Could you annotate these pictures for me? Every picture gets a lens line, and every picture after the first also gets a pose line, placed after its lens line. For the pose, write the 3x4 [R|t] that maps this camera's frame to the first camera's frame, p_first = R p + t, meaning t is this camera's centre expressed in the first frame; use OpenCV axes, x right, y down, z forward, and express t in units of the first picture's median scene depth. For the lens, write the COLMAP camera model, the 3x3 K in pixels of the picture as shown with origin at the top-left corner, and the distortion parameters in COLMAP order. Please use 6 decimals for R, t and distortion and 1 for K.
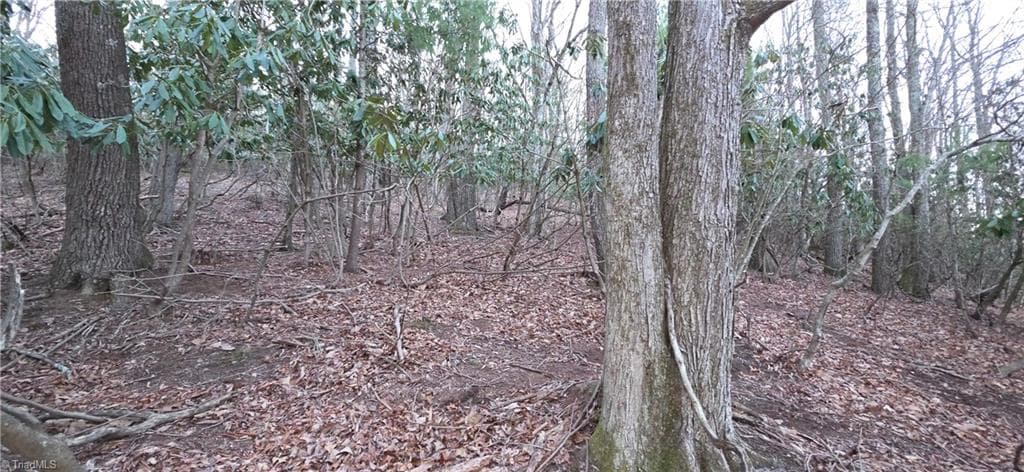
lens RADIAL K [[399.2, 0, 512.0], [0, 399.2, 236.0], [0, 0, 1]] dist [0.002694, -0.006007]
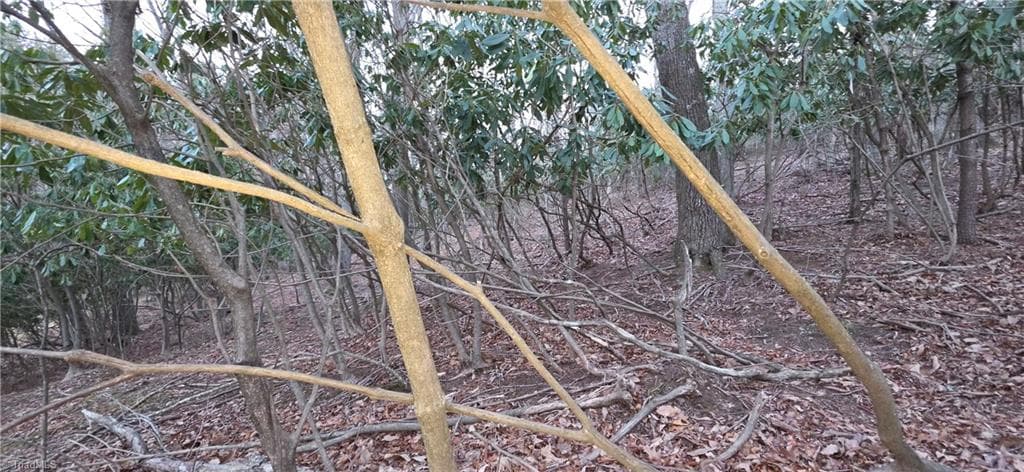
lens RADIAL K [[399.2, 0, 512.0], [0, 399.2, 236.0], [0, 0, 1]] dist [0.002694, -0.006007]
pose [[0.377446, -0.049582, -0.924703, -0.070221], [0.099600, 0.994947, -0.012693, 0.002669], [0.920660, -0.087310, 0.380477, -0.082745]]
